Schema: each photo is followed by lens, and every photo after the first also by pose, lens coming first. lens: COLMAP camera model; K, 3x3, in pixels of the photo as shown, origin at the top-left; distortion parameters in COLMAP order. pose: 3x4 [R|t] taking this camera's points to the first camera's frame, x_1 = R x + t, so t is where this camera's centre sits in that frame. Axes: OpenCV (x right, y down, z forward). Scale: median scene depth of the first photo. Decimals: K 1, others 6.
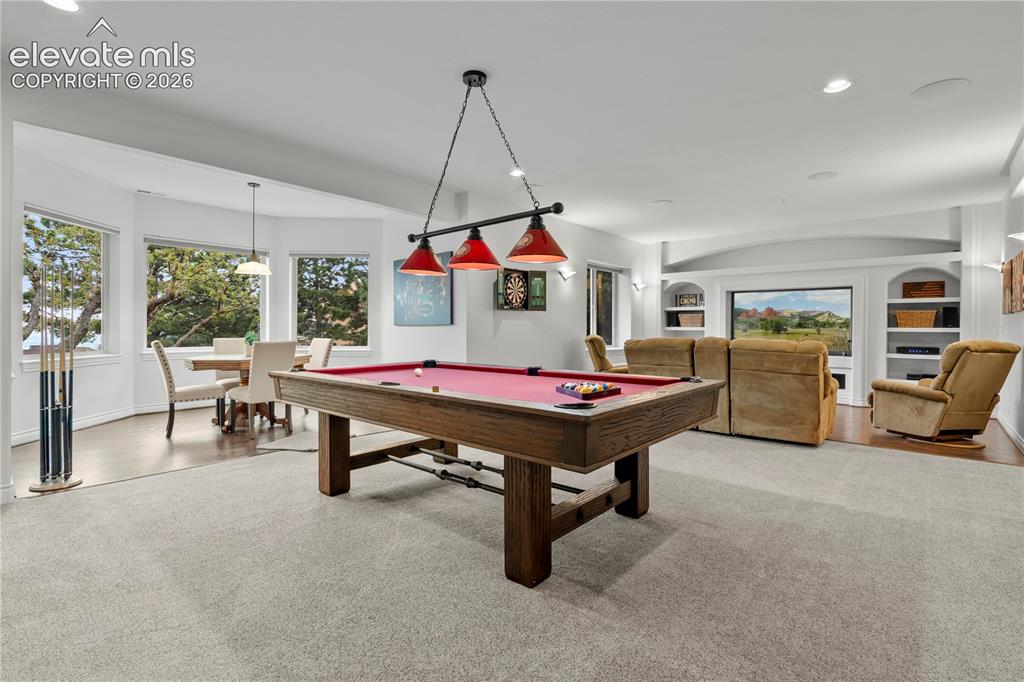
lens RADIAL K [[474.4, 0, 515.4], [0, 474.4, 325.1], [0, 0, 1]] dist [-0.007858, -0.000371]
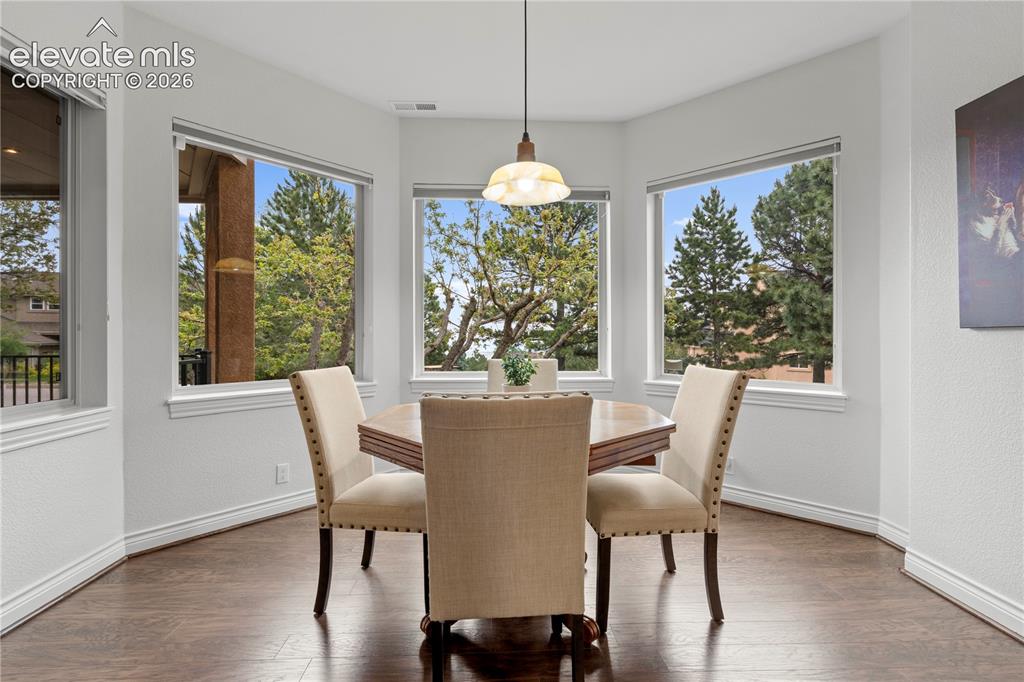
lens RADIAL K [[474.4, 0, 509.2], [0, 474.4, 336.4], [0, 0, 1]] dist [-0.007858, -0.000371]
pose [[0.689636, -0.003355, -0.724149, -0.057814], [0.006251, 0.999980, 0.001319, 0.000737], [0.724130, -0.005436, 0.689642, 0.145990]]
